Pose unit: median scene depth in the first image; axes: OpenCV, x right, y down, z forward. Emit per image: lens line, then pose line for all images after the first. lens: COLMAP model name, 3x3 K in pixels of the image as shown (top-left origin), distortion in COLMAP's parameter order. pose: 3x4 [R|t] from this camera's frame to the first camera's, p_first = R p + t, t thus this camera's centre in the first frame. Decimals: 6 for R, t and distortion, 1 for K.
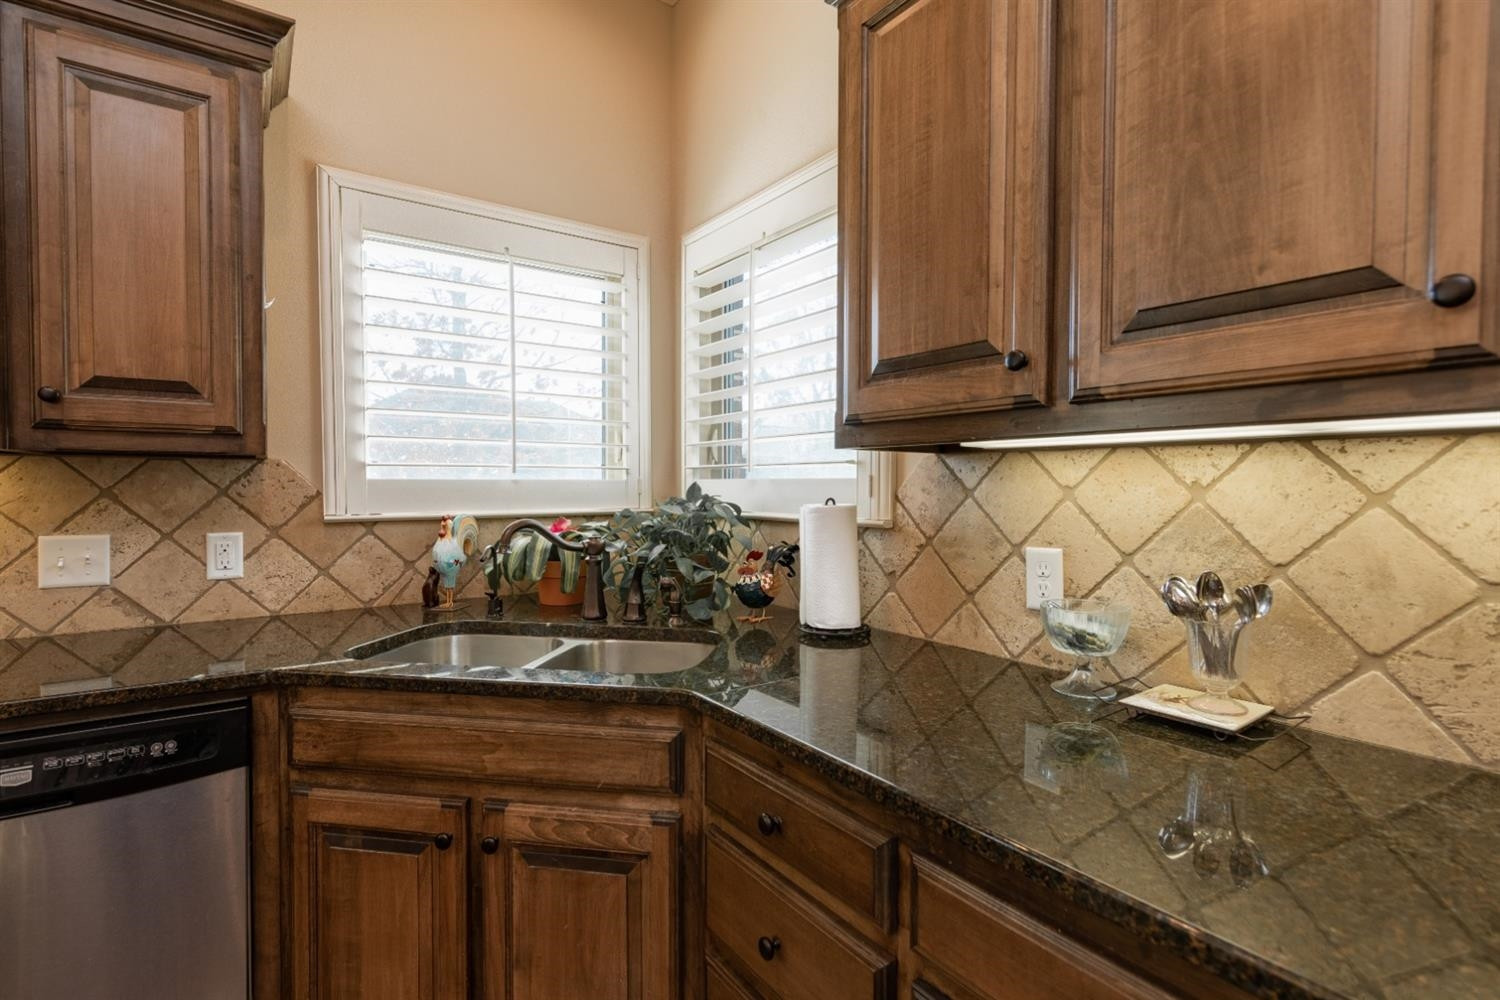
lens RADIAL K [[717.7, 0, 766.9], [0, 717.7, 498.9], [0, 0, 1]] dist [0.002702, 0.000267]
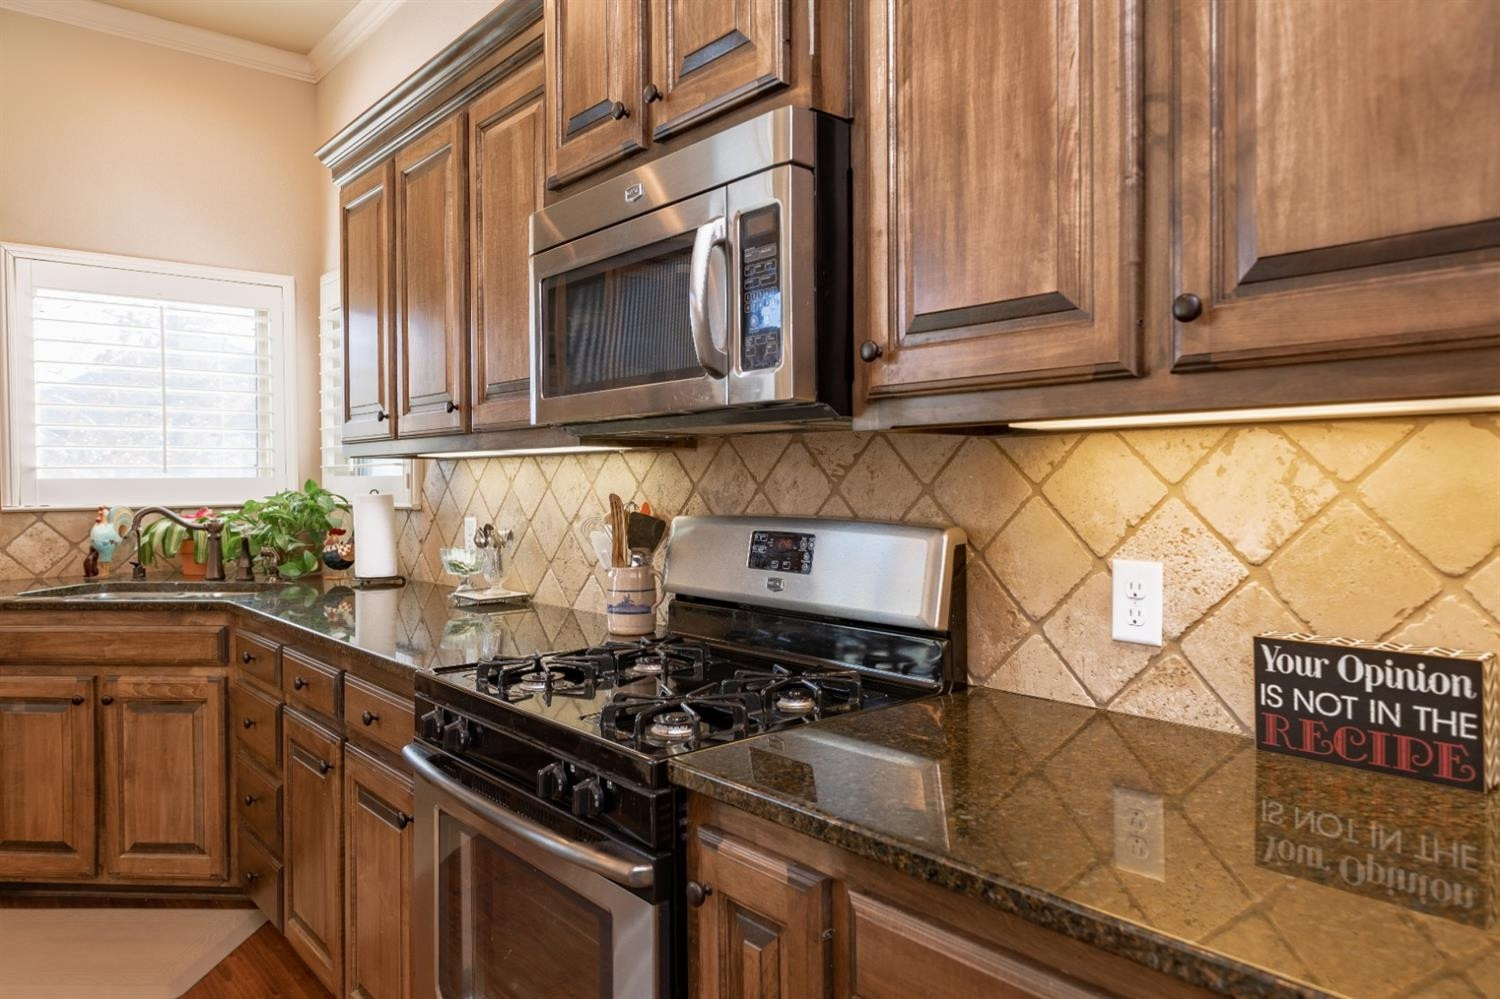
lens RADIAL K [[998.3, 0, 787.0], [0, 998.3, 488.5], [0, 0, 1]] dist [0.002775, -0.000174]
pose [[0.994559, -0.008923, 0.103790, 0.873575], [0.010029, 0.999898, -0.010131, 0.031887], [-0.103689, 0.011117, 0.994548, -1.357748]]
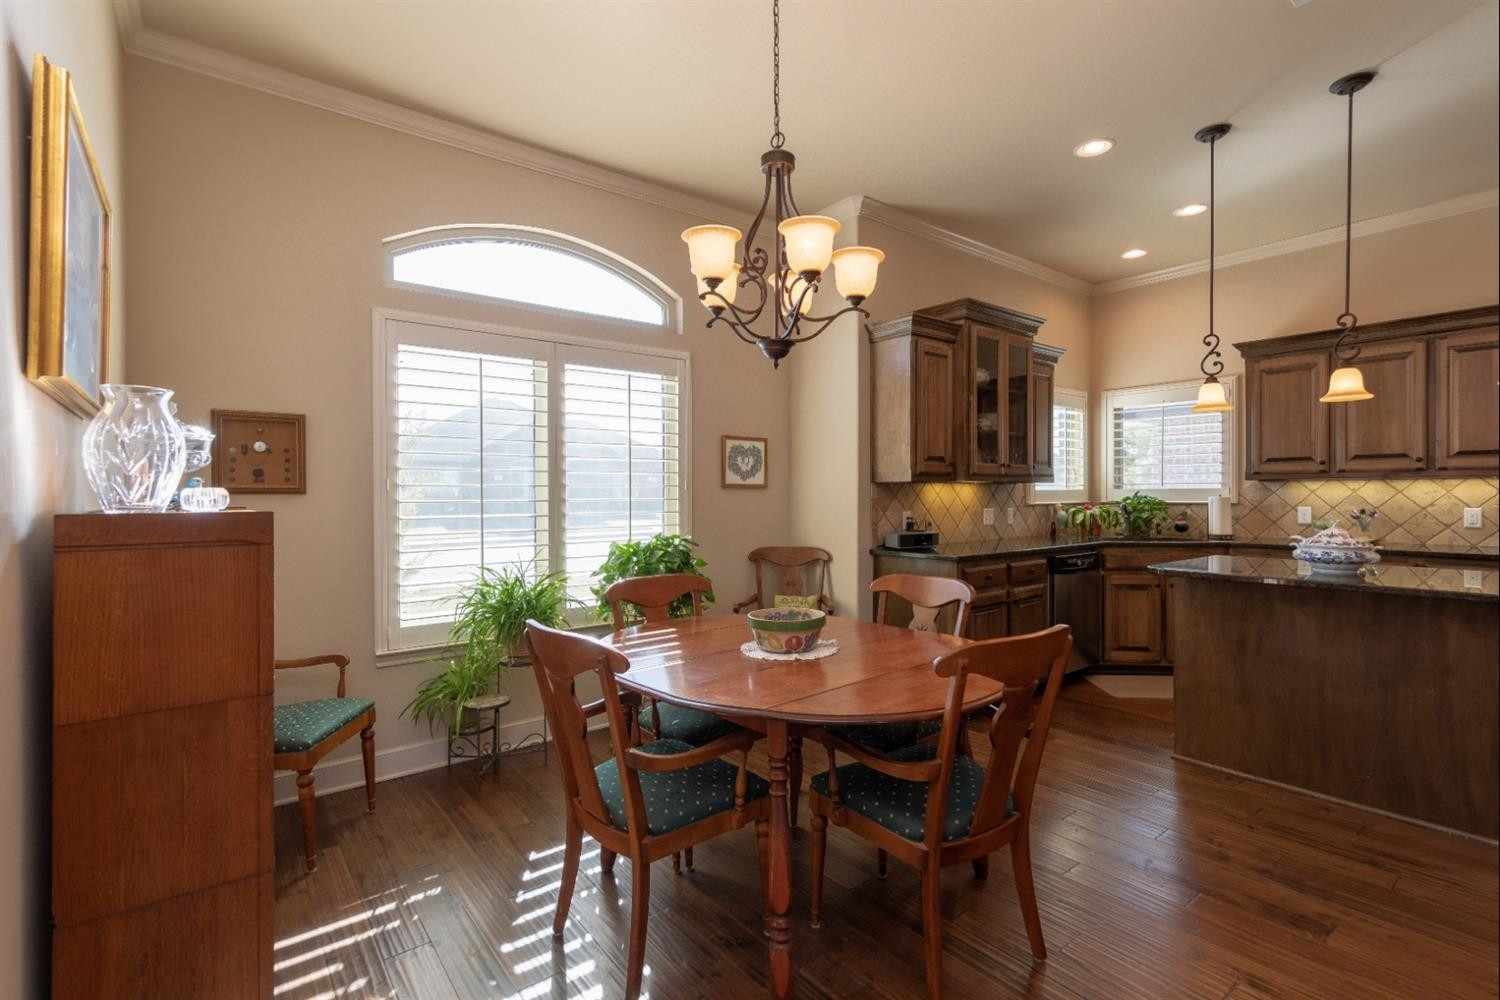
lens RADIAL K [[693.6, 0, 750.0], [0, 693.6, 500.0], [0, 0, 1]] dist [-0.000927, -0.000406]
pose [[0.998864, -0.009179, 0.046757, -2.613810], [0.009748, 0.999881, -0.011965, 0.047640], [-0.046642, 0.012407, 0.998835, -2.413085]]
